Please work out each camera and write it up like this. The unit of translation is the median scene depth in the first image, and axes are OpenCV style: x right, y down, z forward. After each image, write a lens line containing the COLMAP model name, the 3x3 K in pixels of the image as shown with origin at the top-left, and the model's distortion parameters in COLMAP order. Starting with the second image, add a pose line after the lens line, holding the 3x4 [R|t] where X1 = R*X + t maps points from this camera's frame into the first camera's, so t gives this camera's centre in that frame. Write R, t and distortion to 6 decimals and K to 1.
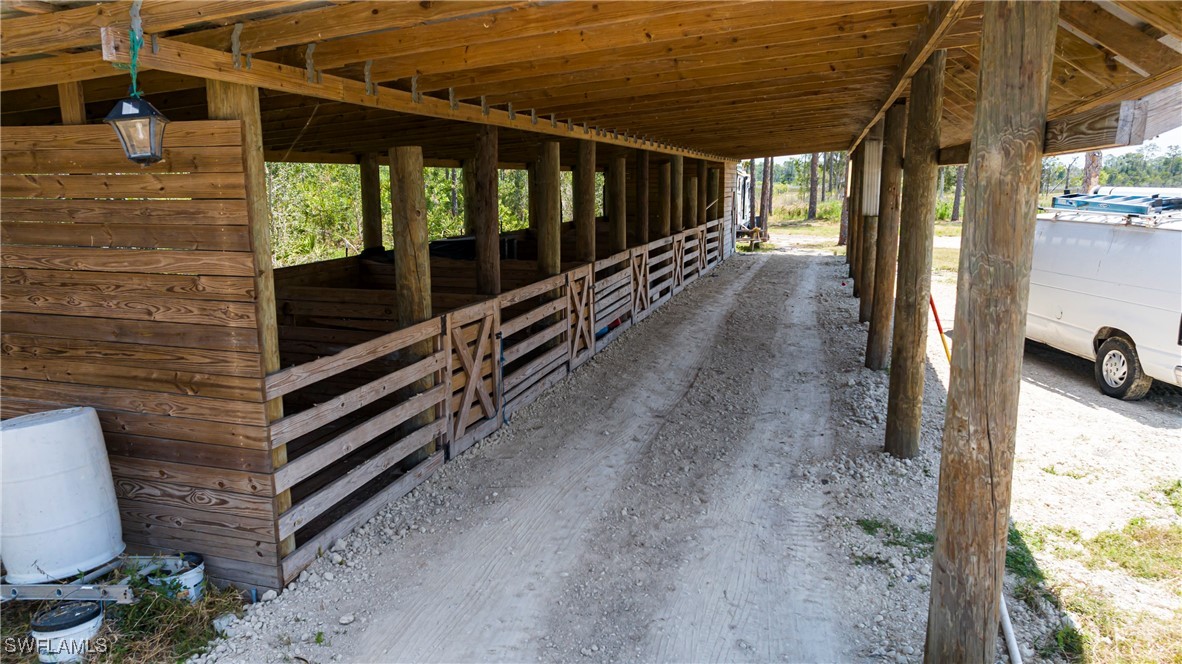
lens RADIAL K [[831.7, 0, 589.5], [0, 831.7, 331.8], [0, 0, 1]] dist [-0.030098, 0.022157]
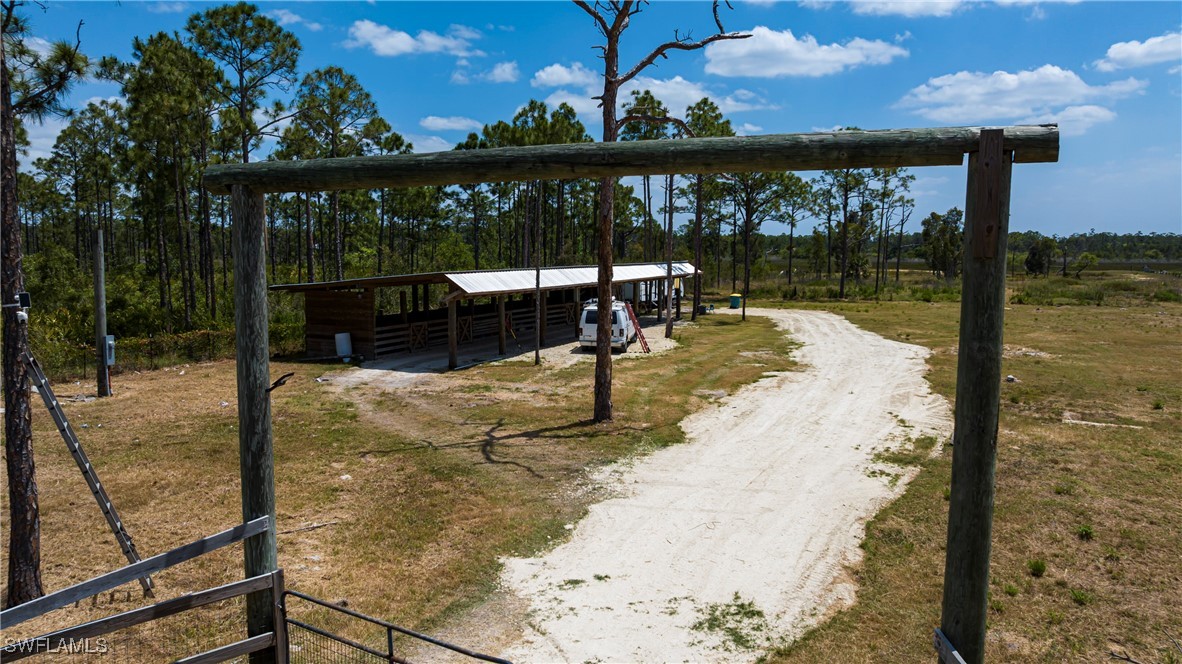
lens RADIAL K [[831.7, 0, 589.4], [0, 831.7, 334.7], [0, 0, 1]] dist [-0.030098, 0.022157]
pose [[0.984921, 0.018689, -0.171990, 1.828863], [-0.031712, 0.996806, -0.073289, 0.398235], [0.170071, 0.077638, 0.982369, -3.902194]]
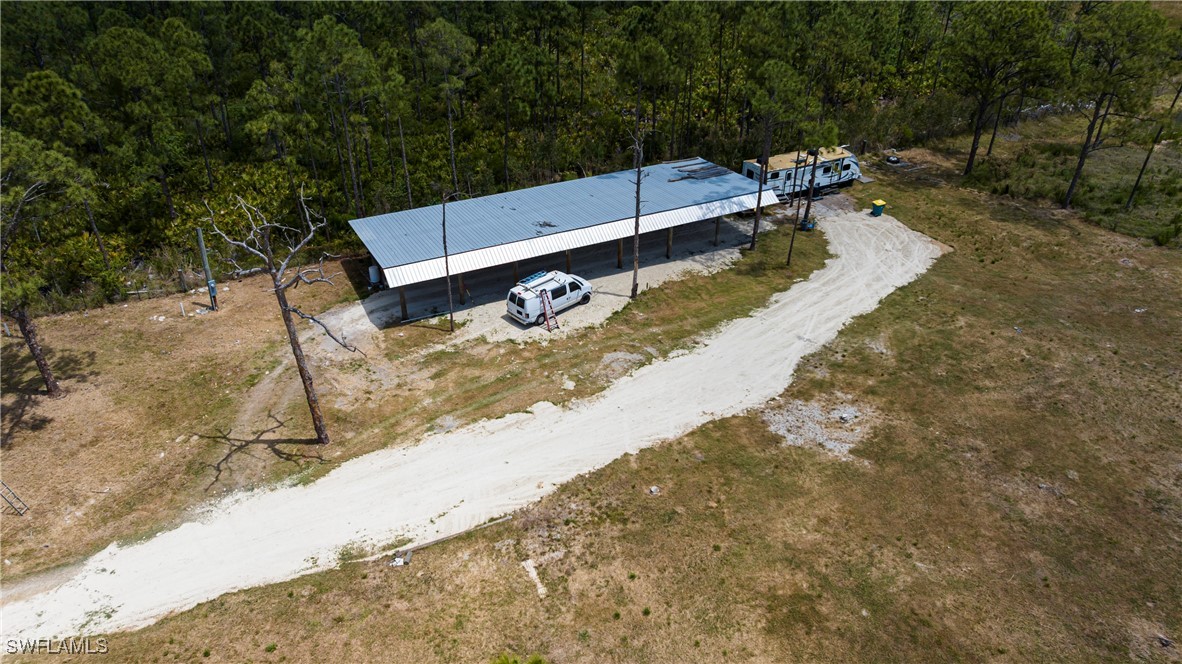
lens RADIAL K [[831.7, 0, 587.6], [0, 831.7, 330.9], [0, 0, 1]] dist [-0.030098, 0.022157]
pose [[0.678265, 0.386013, -0.625260, 5.863948], [-0.133403, 0.901451, 0.411812, -2.807702], [0.722606, -0.195906, 0.662919, -3.043328]]
